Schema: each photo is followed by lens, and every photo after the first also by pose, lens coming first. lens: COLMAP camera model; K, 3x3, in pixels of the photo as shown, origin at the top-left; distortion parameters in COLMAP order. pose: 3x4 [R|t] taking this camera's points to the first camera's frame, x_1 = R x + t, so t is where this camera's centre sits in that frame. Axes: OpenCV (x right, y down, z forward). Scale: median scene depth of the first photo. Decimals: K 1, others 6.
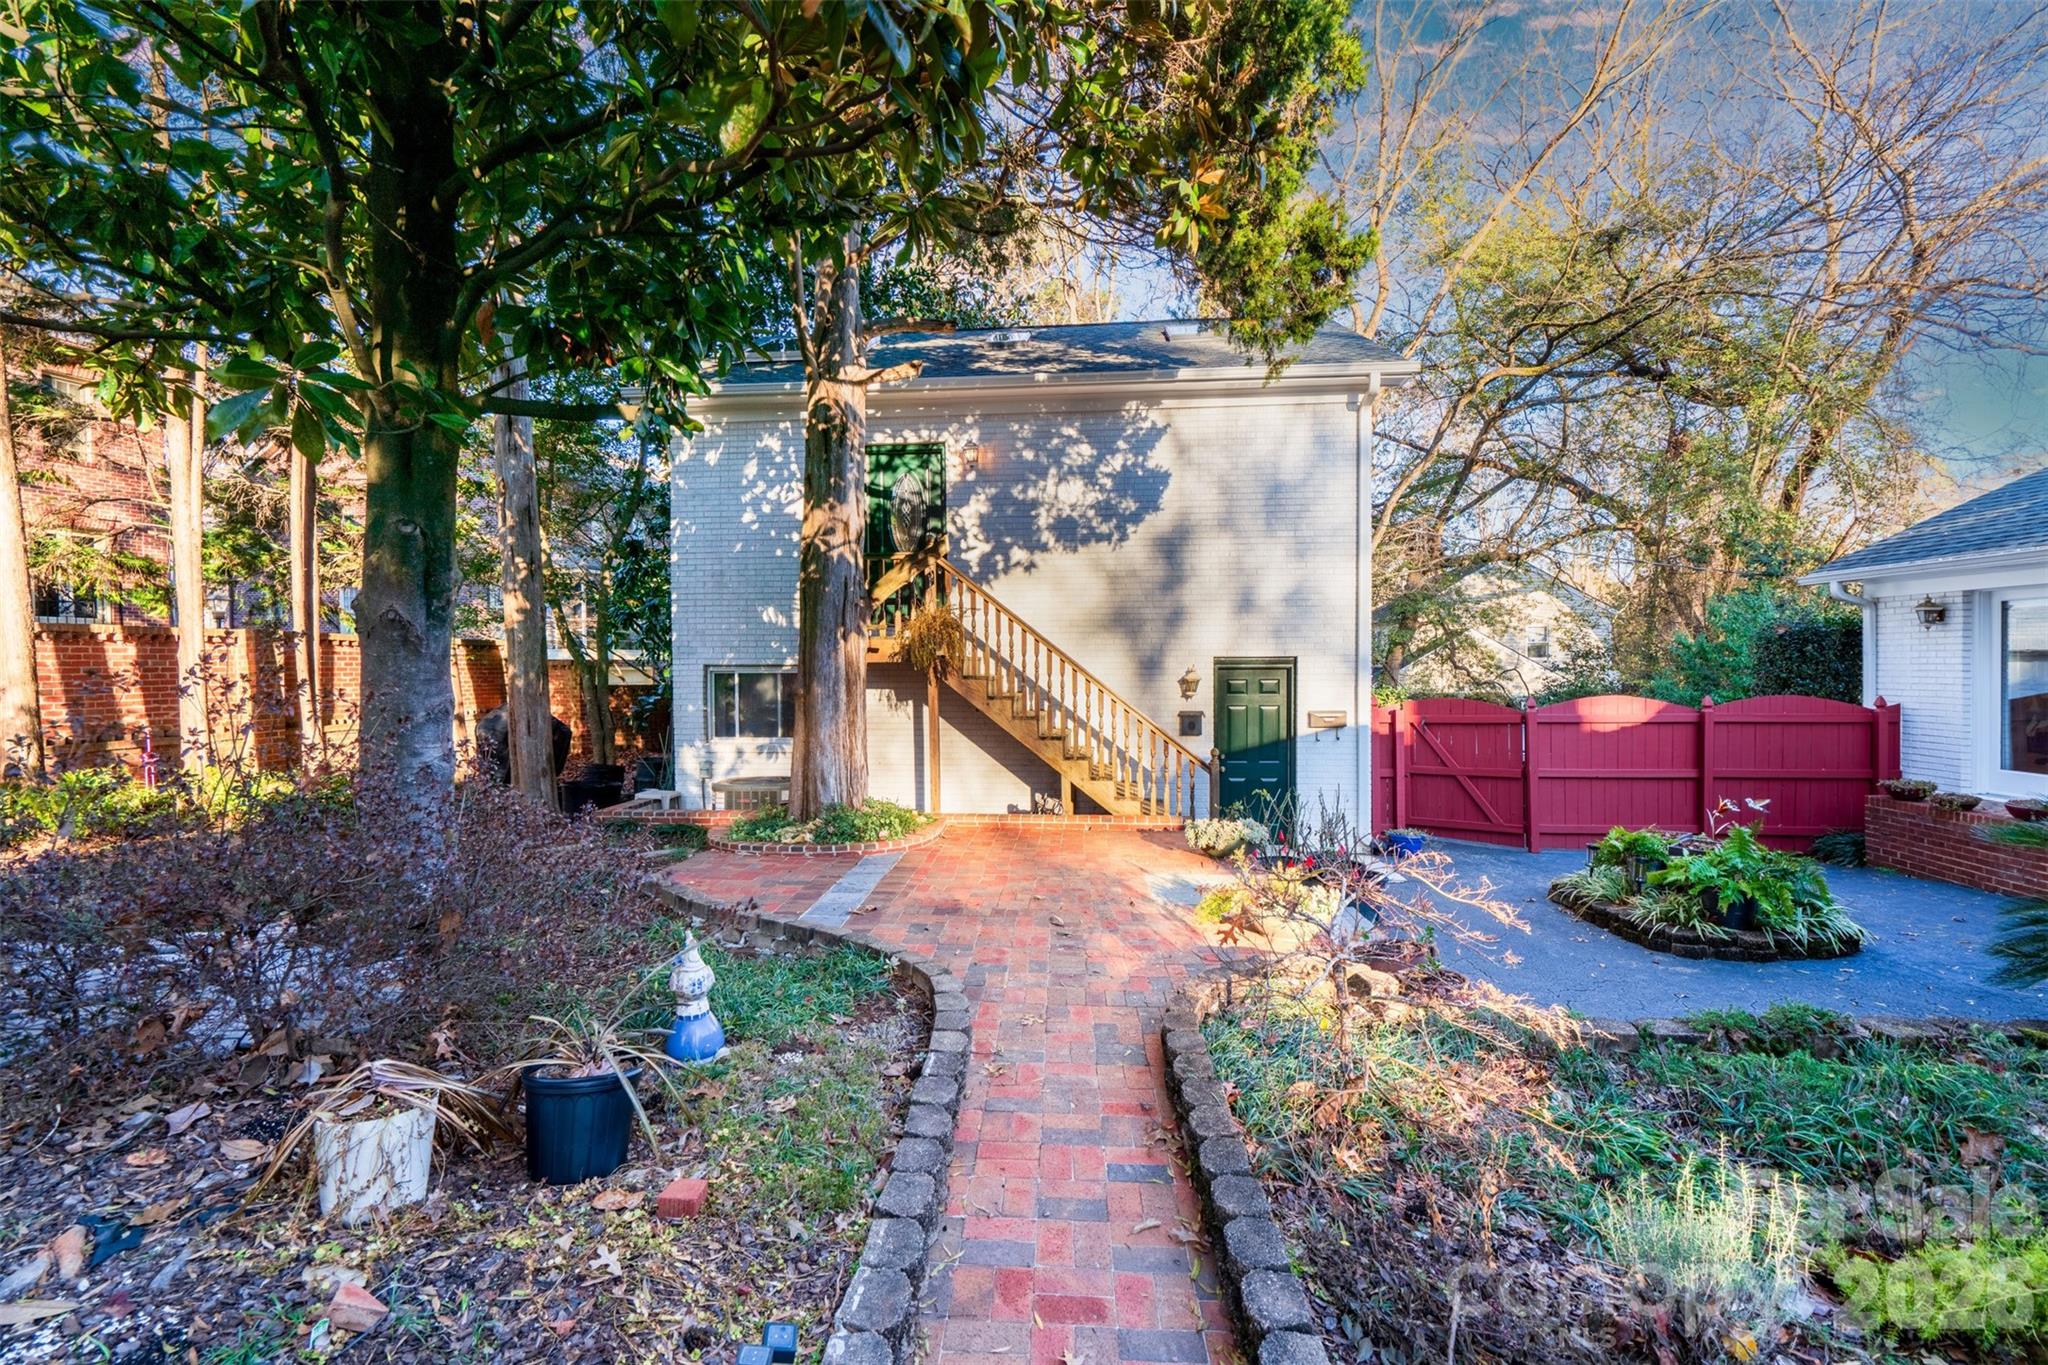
lens RADIAL K [[931.9, 0, 1022.0], [0, 931.9, 679.1], [0, 0, 1]] dist [0.004393, 0.000874]
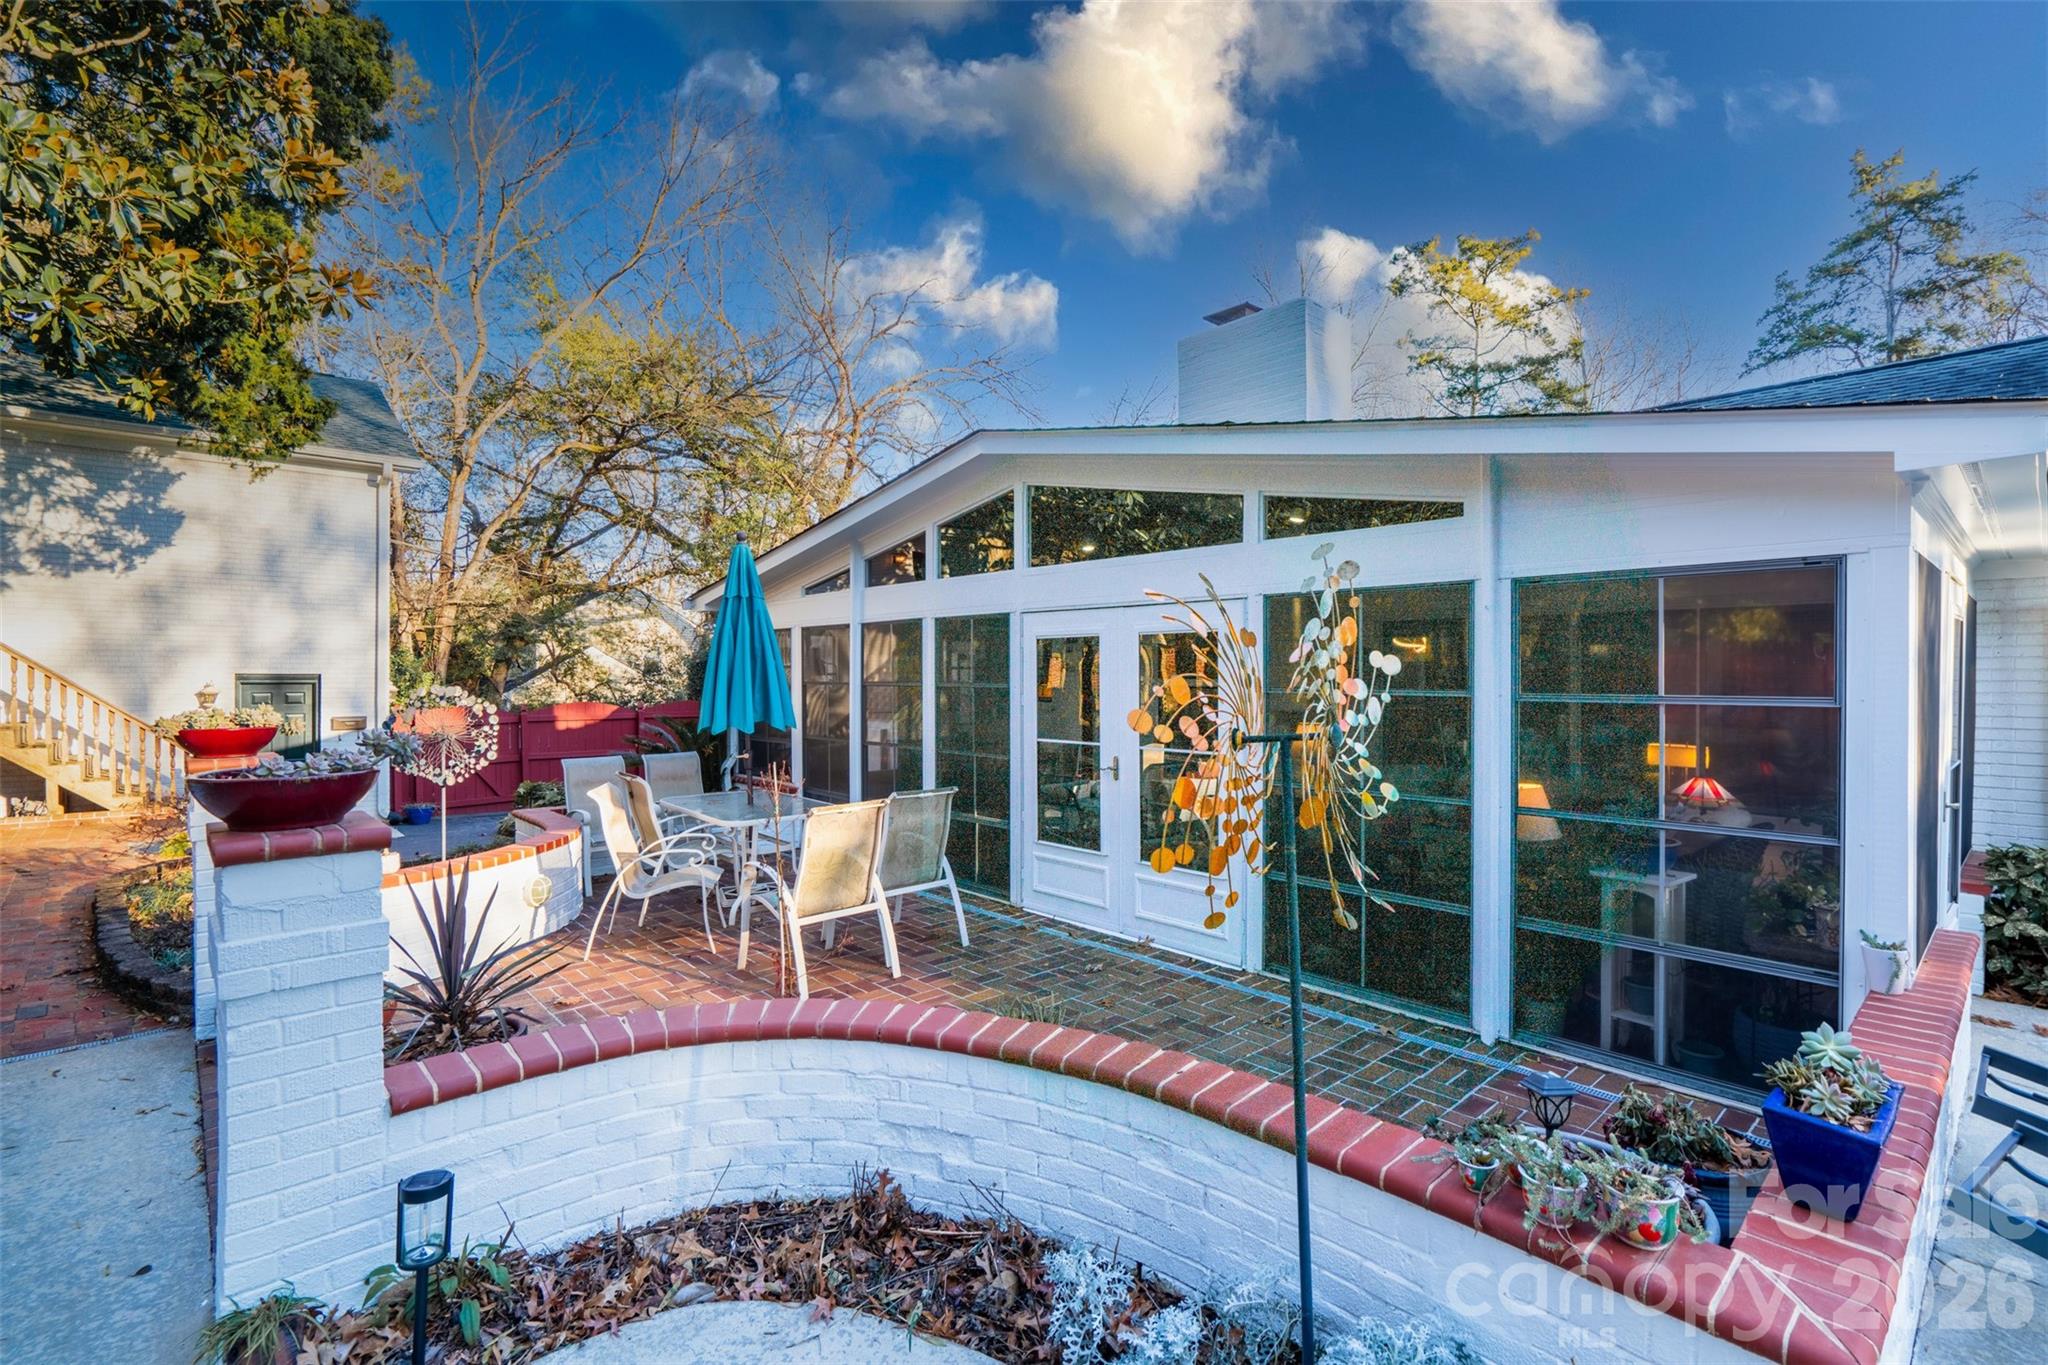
lens RADIAL K [[931.9, 0, 1024.9], [0, 931.9, 687.0], [0, 0, 1]] dist [0.004393, 0.000874]
pose [[0.679237, -0.001794, 0.733917, 0.012991], [0.005341, 0.999983, -0.002500, 0.001189], [-0.733900, 0.005618, 0.679235, -0.556987]]
